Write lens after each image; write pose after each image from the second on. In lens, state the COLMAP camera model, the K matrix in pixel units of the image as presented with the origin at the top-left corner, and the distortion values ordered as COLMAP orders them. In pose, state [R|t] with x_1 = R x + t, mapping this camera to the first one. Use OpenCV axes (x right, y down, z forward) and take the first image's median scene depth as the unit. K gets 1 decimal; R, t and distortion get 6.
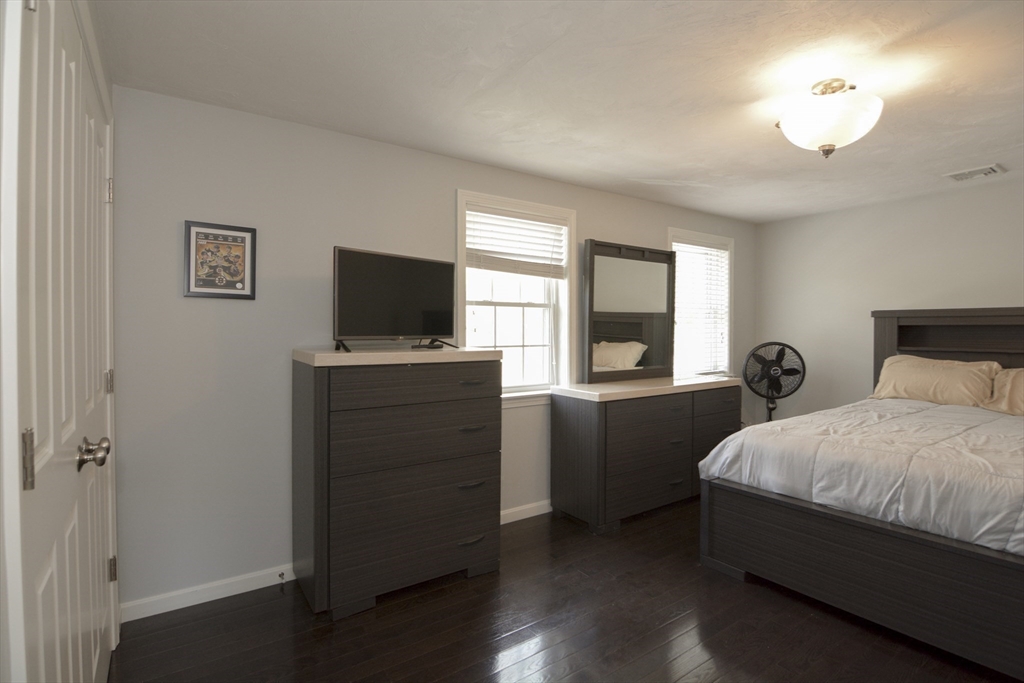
lens RADIAL K [[507.6, 0, 512.0], [0, 507.6, 341.5], [0, 0, 1]] dist [-0.000014, -0.013456]
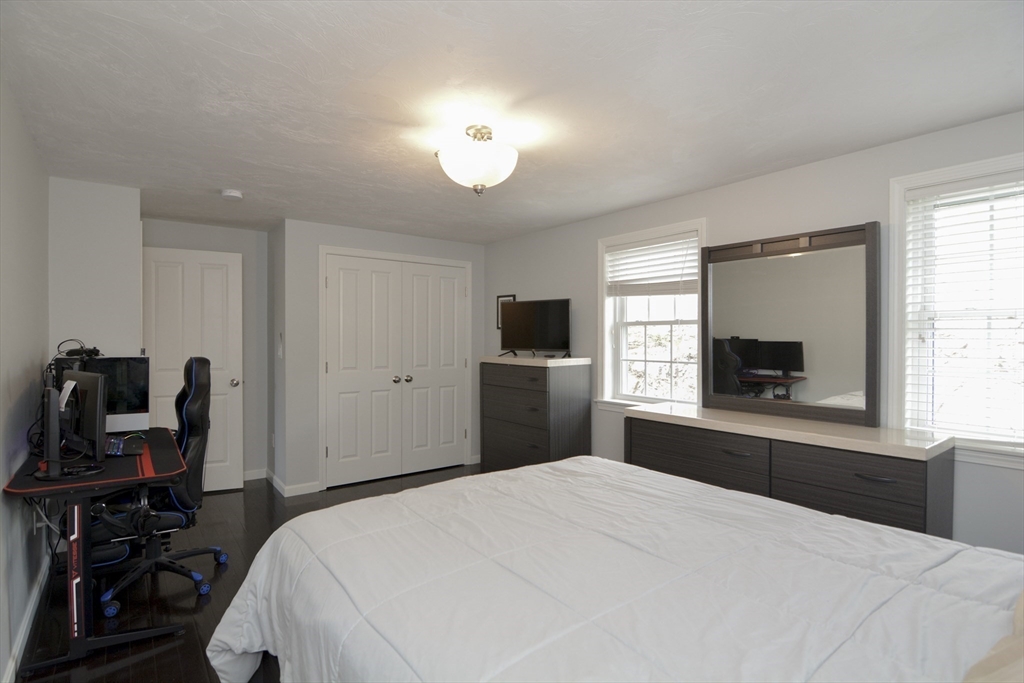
lens RADIAL K [[513.6, 0, 512.0], [0, 513.6, 341.5], [0, 0, 1]] dist [-0.000116, -0.000016]
pose [[0.048271, 0.005243, -0.998821, 1.107839], [-0.021429, 0.999761, 0.004212, -0.031522], [0.998604, 0.021200, 0.048372, 0.644513]]
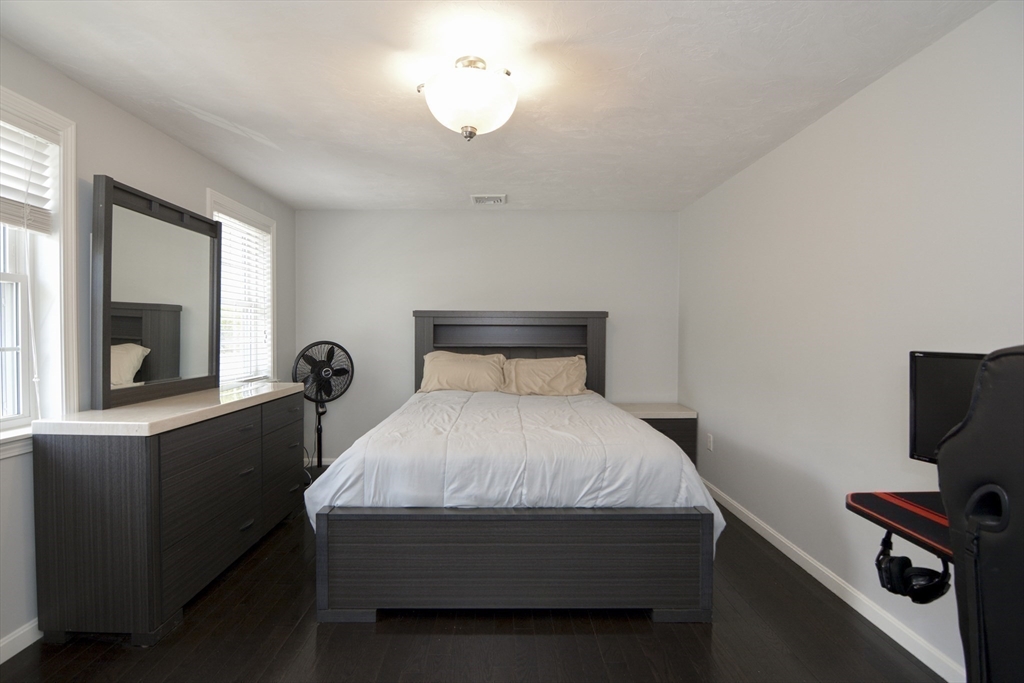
lens RADIAL K [[520.3, 0, 509.7], [0, 520.3, 346.8], [0, 0, 1]] dist [-0.001399, -0.014680]
pose [[0.569764, -0.017841, 0.821615, -0.088519], [0.013976, 0.999830, 0.012019, 0.006816], [-0.821690, 0.004635, 0.569916, 0.244635]]
